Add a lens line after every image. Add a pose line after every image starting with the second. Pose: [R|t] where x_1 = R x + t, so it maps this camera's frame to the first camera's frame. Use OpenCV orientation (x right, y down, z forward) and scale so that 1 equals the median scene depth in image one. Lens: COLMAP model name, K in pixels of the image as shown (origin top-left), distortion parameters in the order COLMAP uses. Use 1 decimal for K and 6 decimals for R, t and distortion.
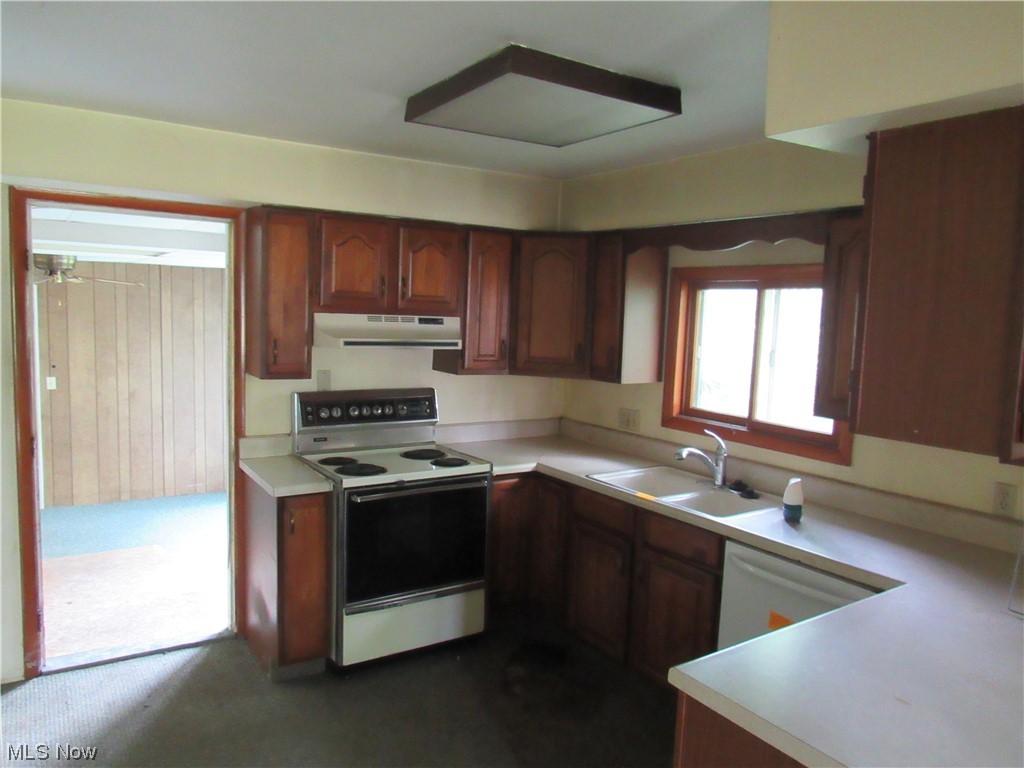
lens RADIAL K [[727.1, 0, 509.4], [0, 727.1, 380.5], [0, 0, 1]] dist [-0.044055, 0.000387]
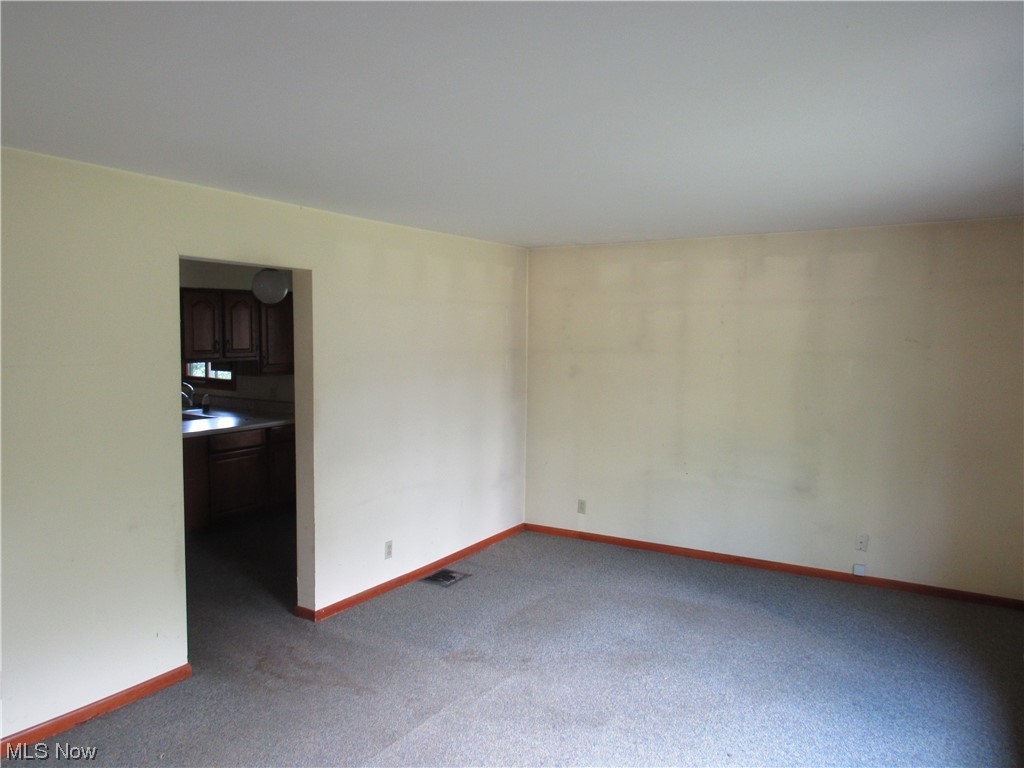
lens RADIAL K [[727.1, 0, 511.4], [0, 727.1, 382.7], [0, 0, 1]] dist [-0.044055, 0.000387]
pose [[0.909177, -0.051785, 0.413178, 0.266995], [0.058922, 0.998252, -0.004540, 0.136303], [-0.412221, 0.028473, 0.910639, -1.433168]]
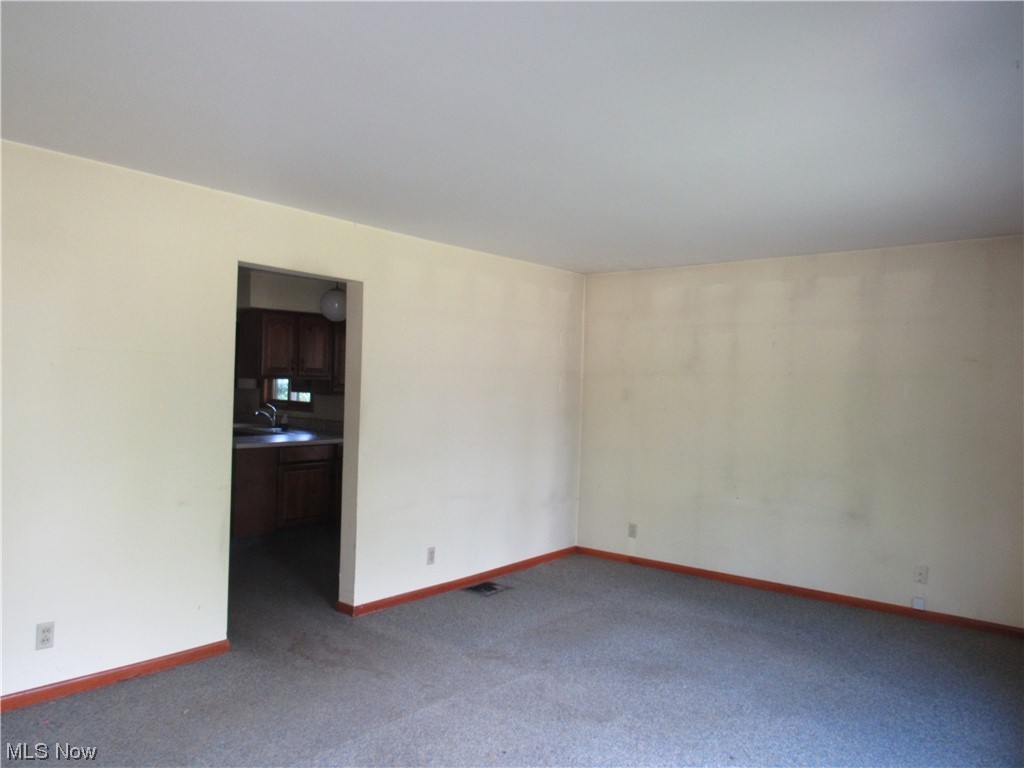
lens RADIAL K [[727.1, 0, 509.7], [0, 727.1, 386.0], [0, 0, 1]] dist [-0.044055, 0.000387]
pose [[0.958104, -0.004467, 0.286385, 0.346355], [0.028300, 0.996462, -0.079133, 0.215503], [-0.285018, 0.083923, 0.954841, -1.497988]]
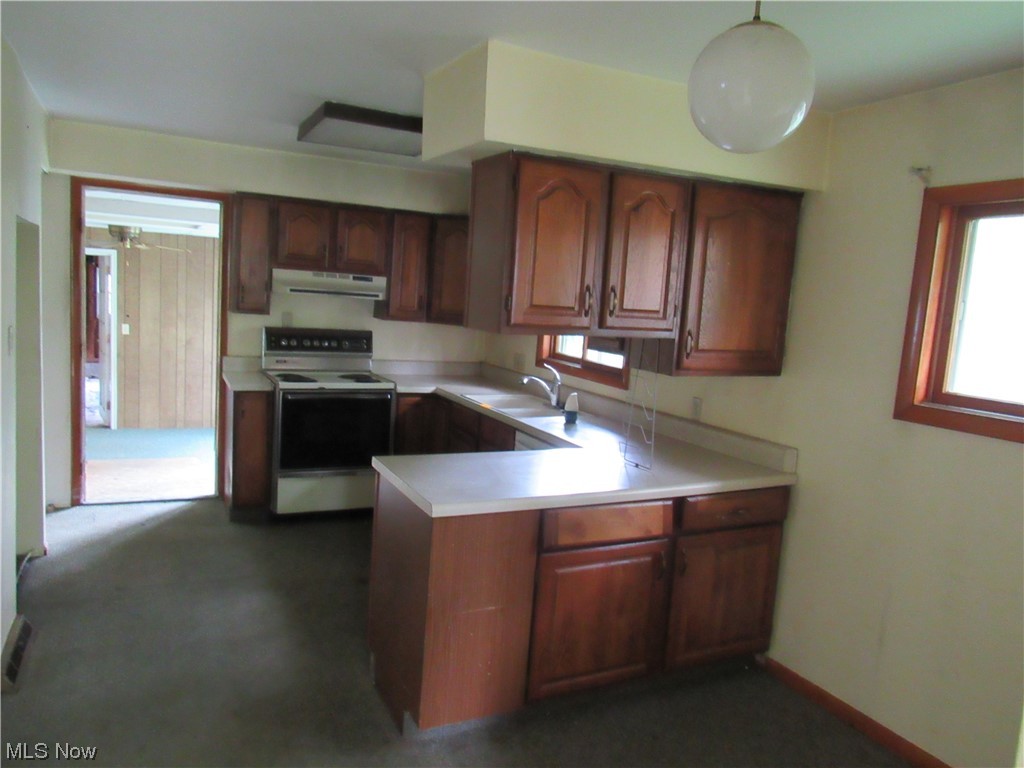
lens RADIAL K [[727.1, 0, 512.8], [0, 727.1, 386.9], [0, 0, 1]] dist [-0.044055, 0.000387]
pose [[0.992167, 0.051393, -0.113854, 0.356504], [-0.048669, 0.998461, 0.026581, 0.074976], [0.115045, -0.020832, 0.993142, -0.345312]]
